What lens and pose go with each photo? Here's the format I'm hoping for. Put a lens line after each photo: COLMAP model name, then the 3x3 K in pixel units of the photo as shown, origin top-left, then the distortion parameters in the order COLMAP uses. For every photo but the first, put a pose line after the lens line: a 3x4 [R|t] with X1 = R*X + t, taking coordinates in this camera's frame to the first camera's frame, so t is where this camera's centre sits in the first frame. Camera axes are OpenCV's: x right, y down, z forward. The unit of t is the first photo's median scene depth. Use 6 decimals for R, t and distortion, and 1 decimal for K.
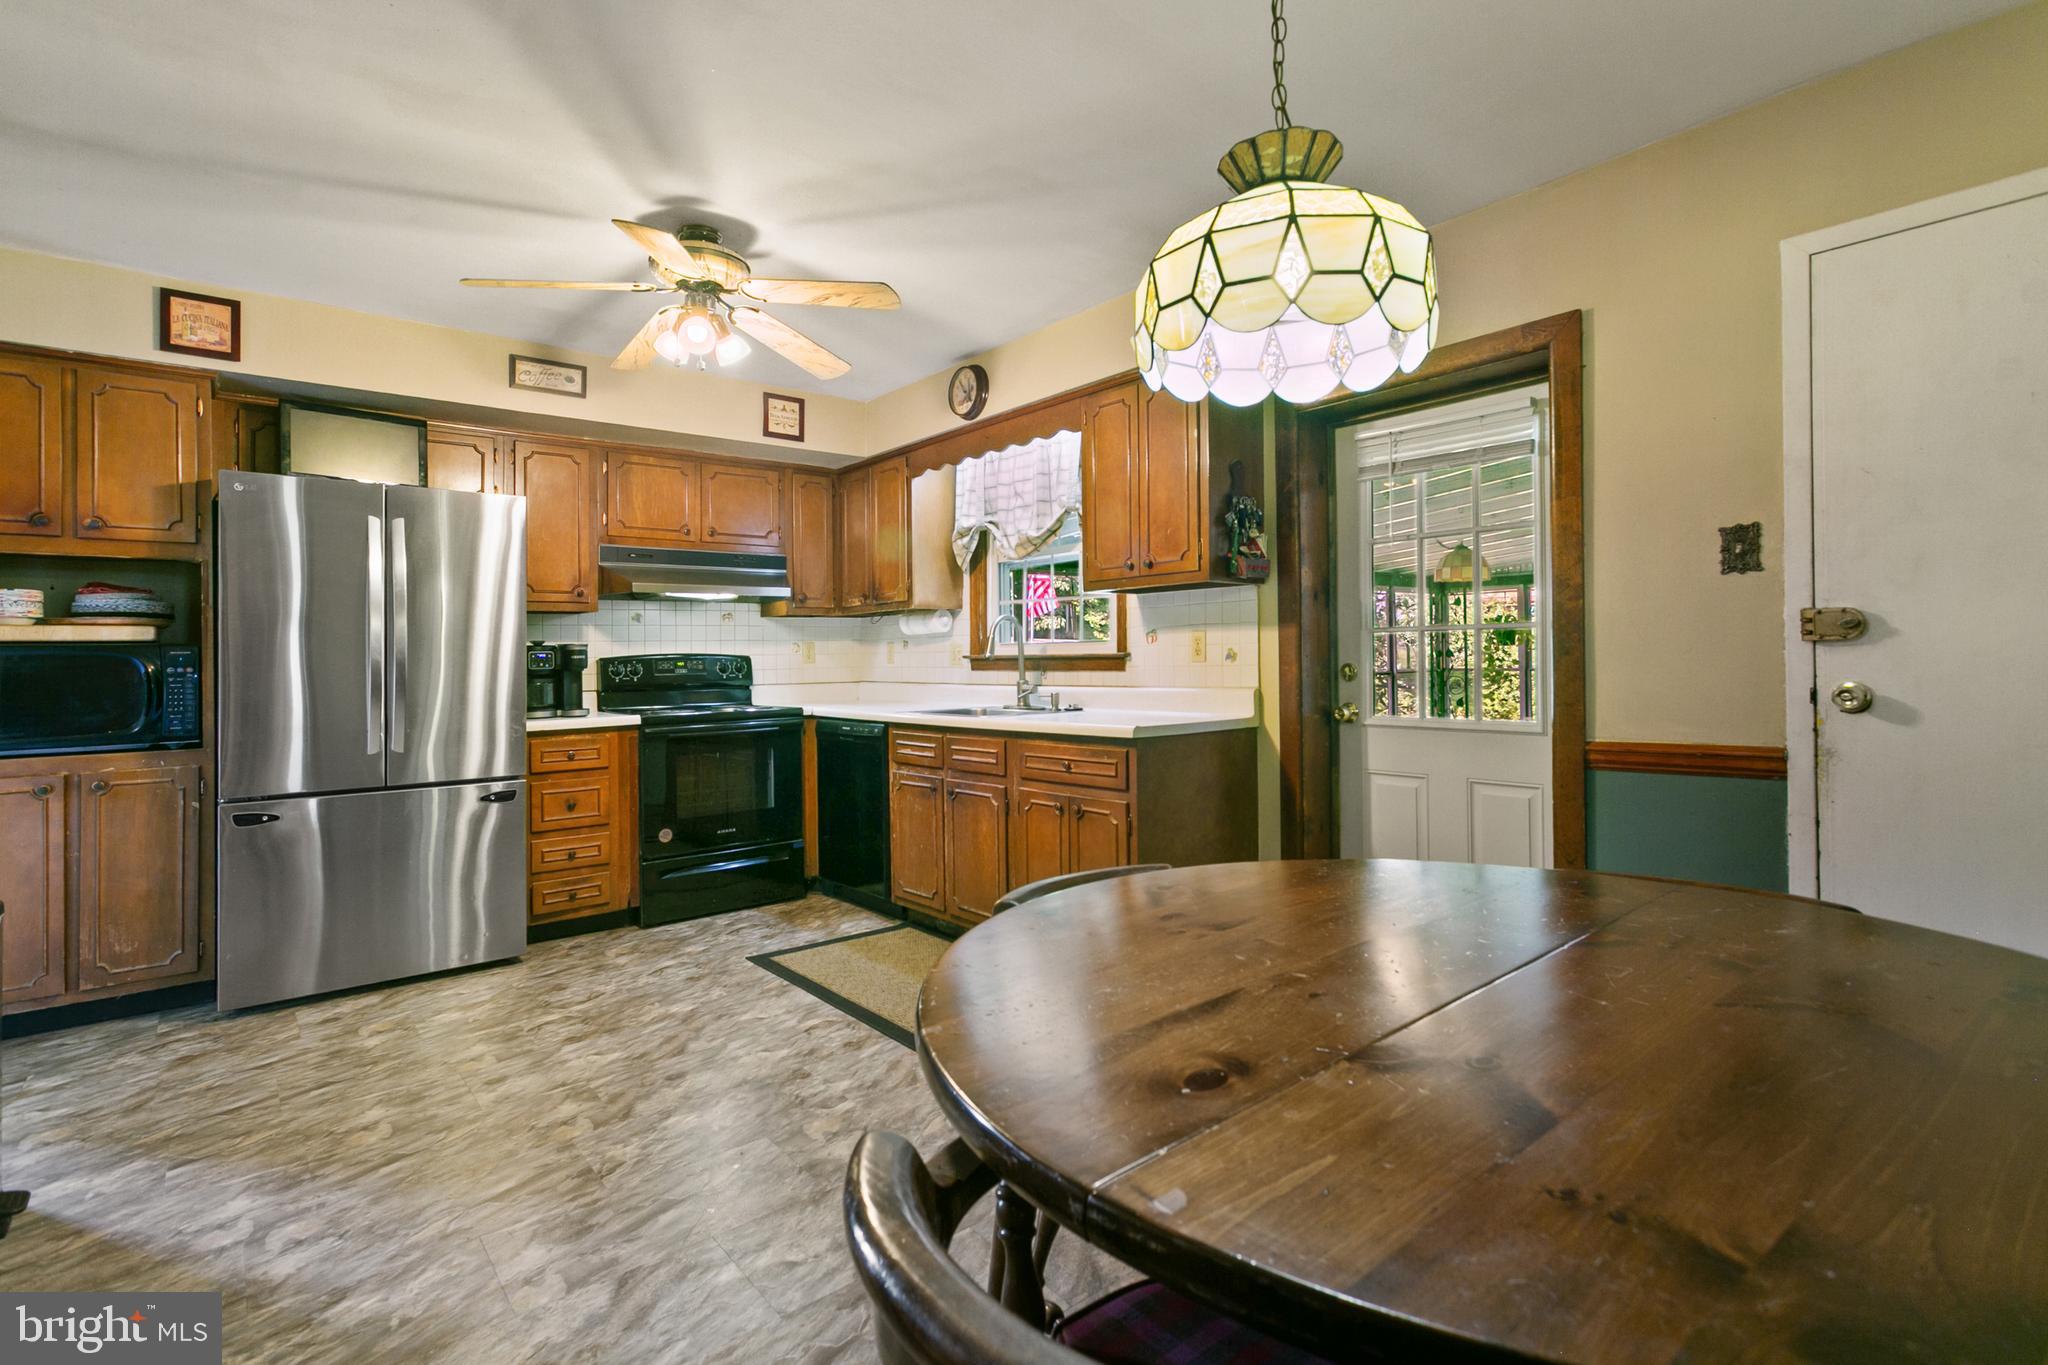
lens RADIAL K [[973.0, 0, 1014.7], [0, 973.0, 625.1], [0, 0, 1]] dist [0.002160, 0.000598]
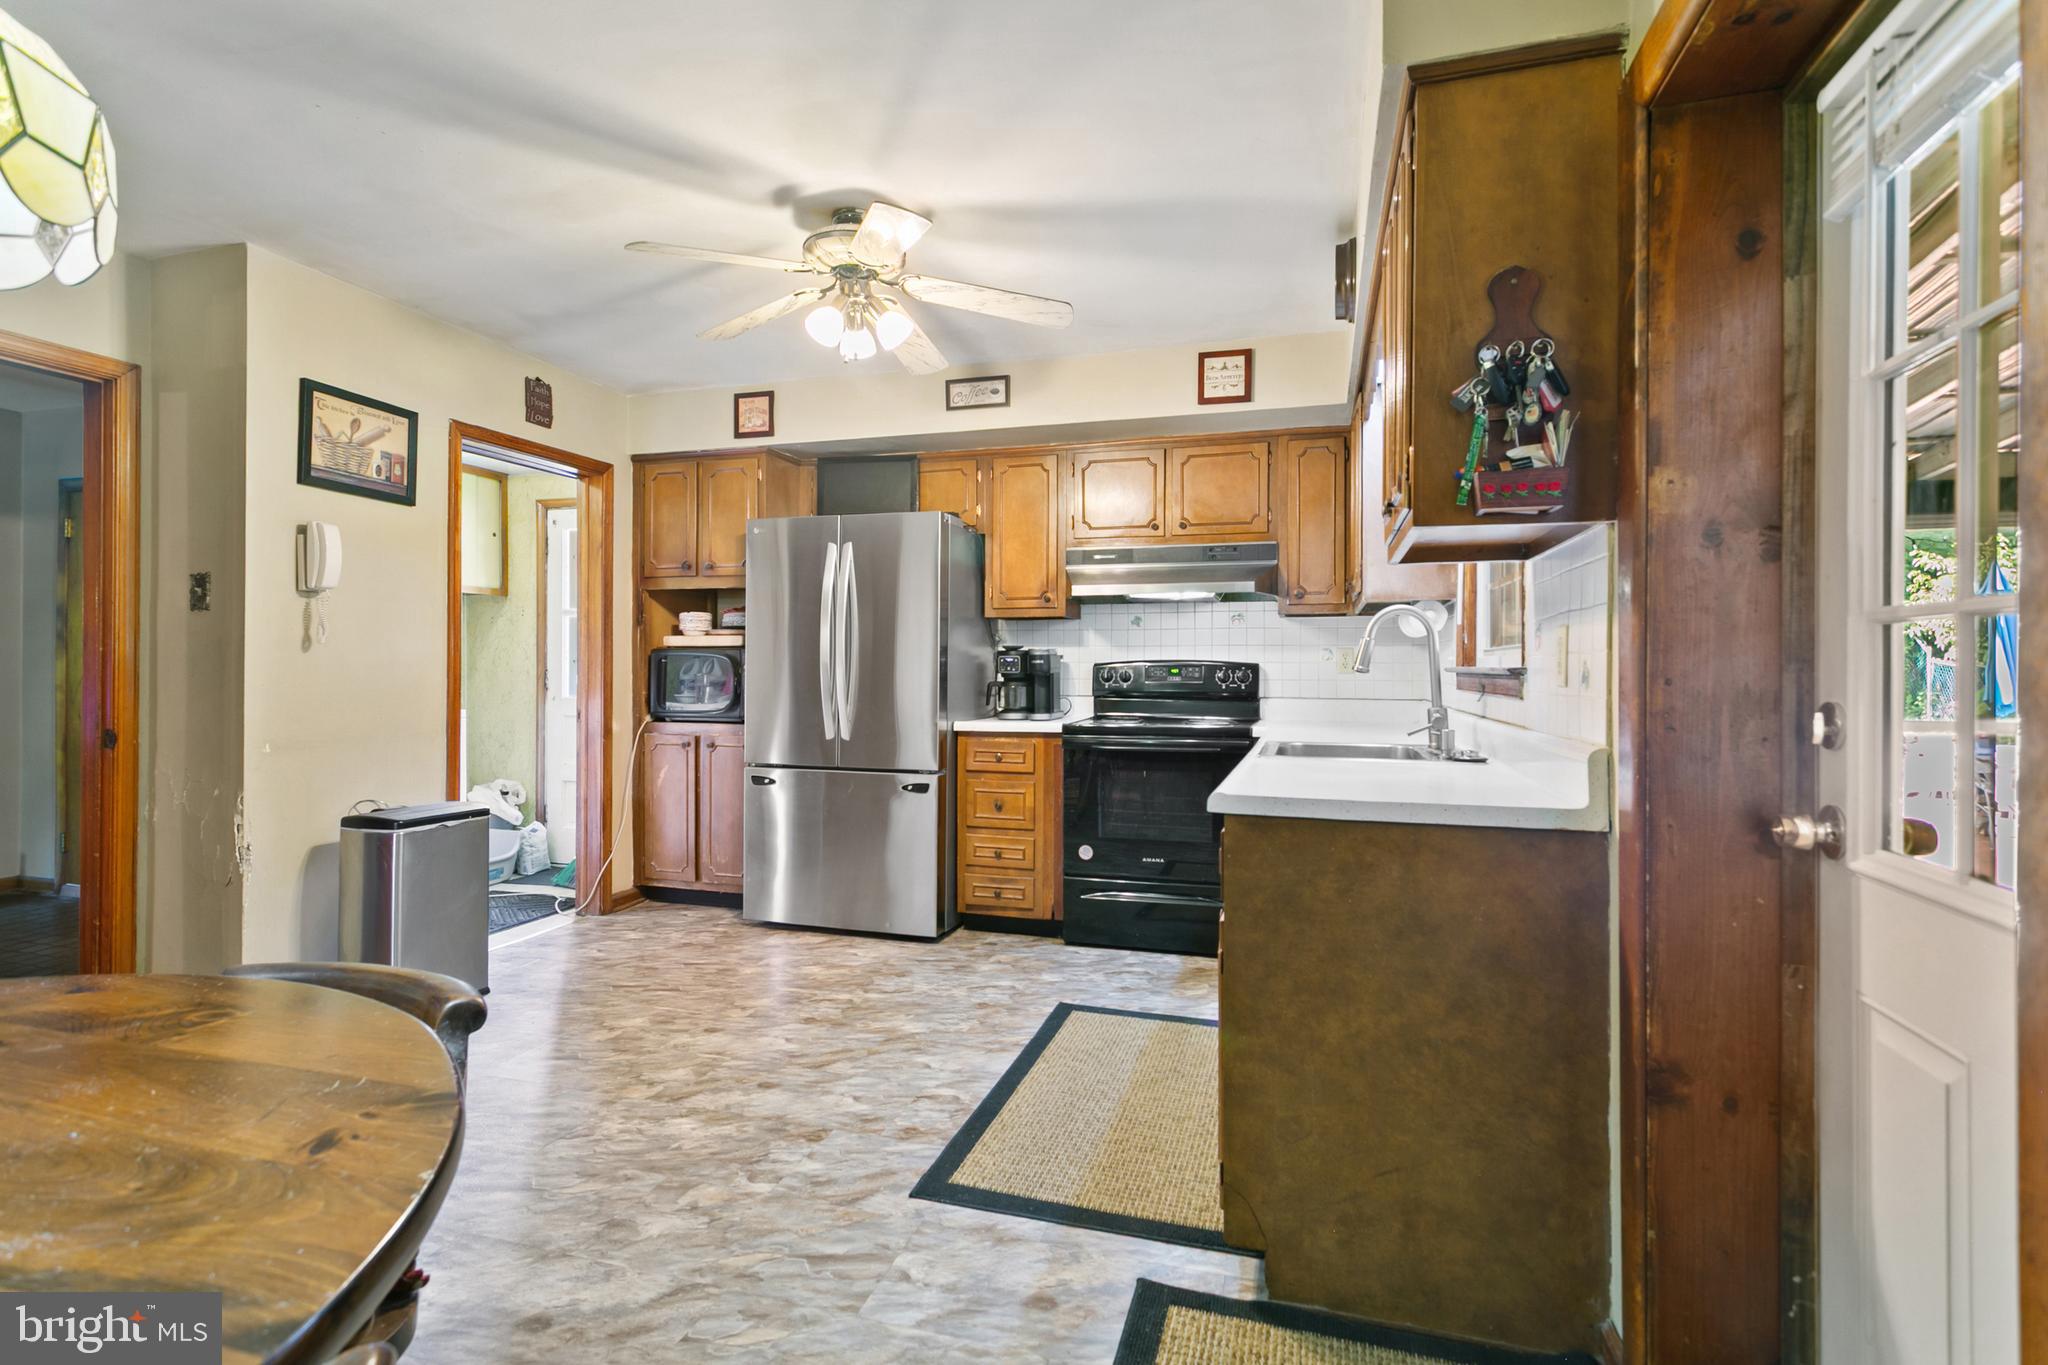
lens RADIAL K [[977.1, 0, 1012.5], [0, 977.1, 641.4], [0, 0, 1]] dist [-0.001564, 0.000005]
pose [[0.553451, -0.005243, -0.832865, 0.415085], [0.014236, 0.999894, 0.003166, 0.008579], [0.832760, -0.013609, 0.553467, 0.445456]]
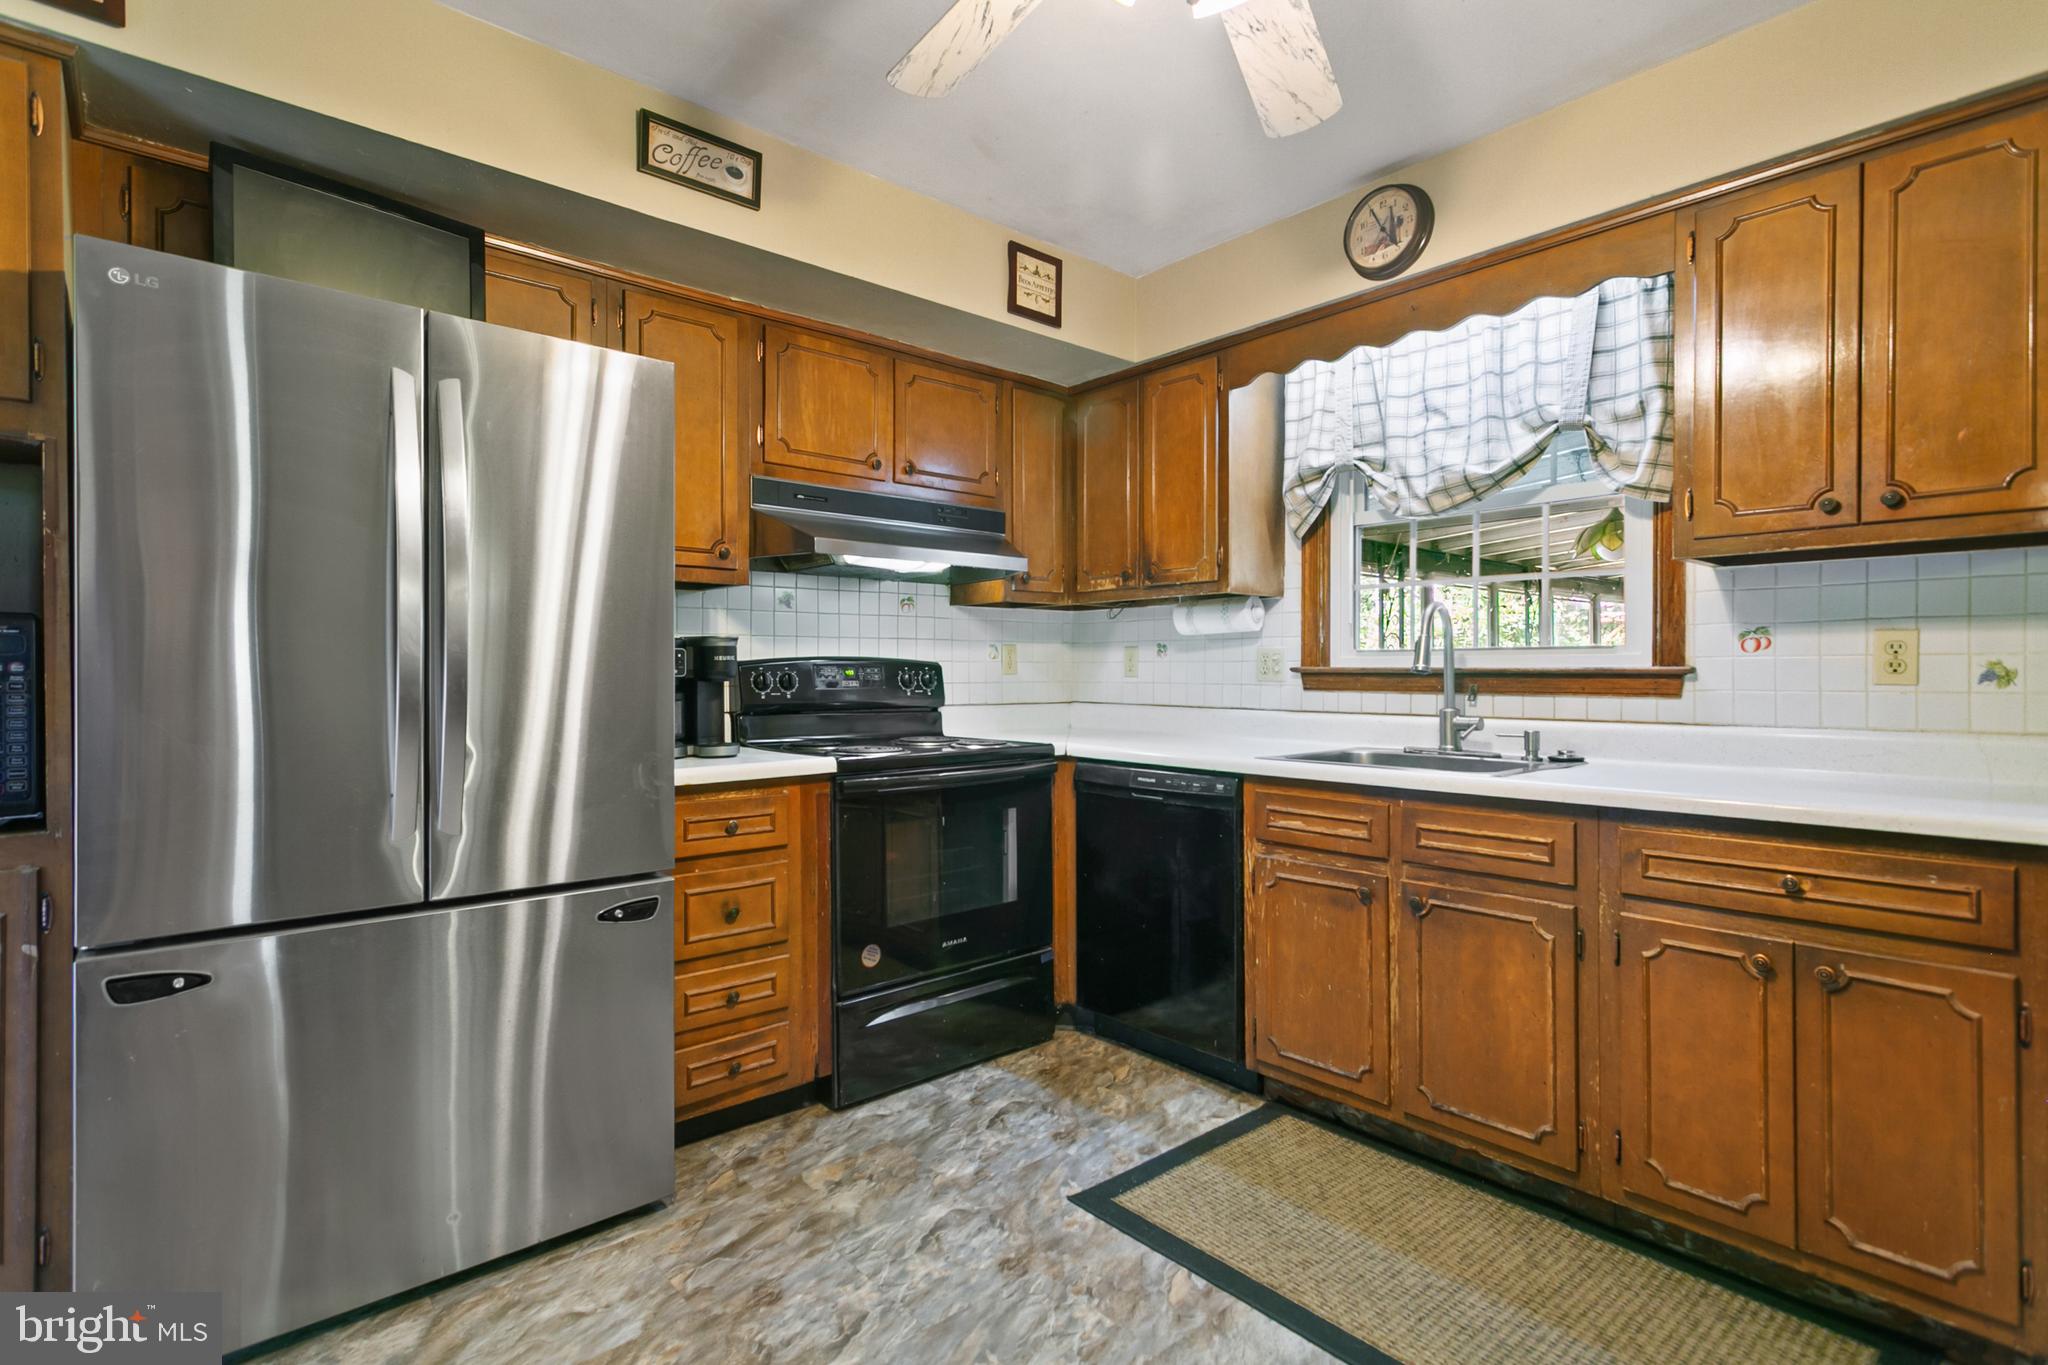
lens RADIAL K [[983.6, 0, 1023.0], [0, 983.6, 662.8], [0, 0, 1]] dist [0.002283, -0.000092]
pose [[0.999280, 0.017404, 0.033714, -0.305772], [-0.018224, 0.999541, 0.024183, 0.018758], [-0.033278, -0.024780, 0.999139, 0.413734]]
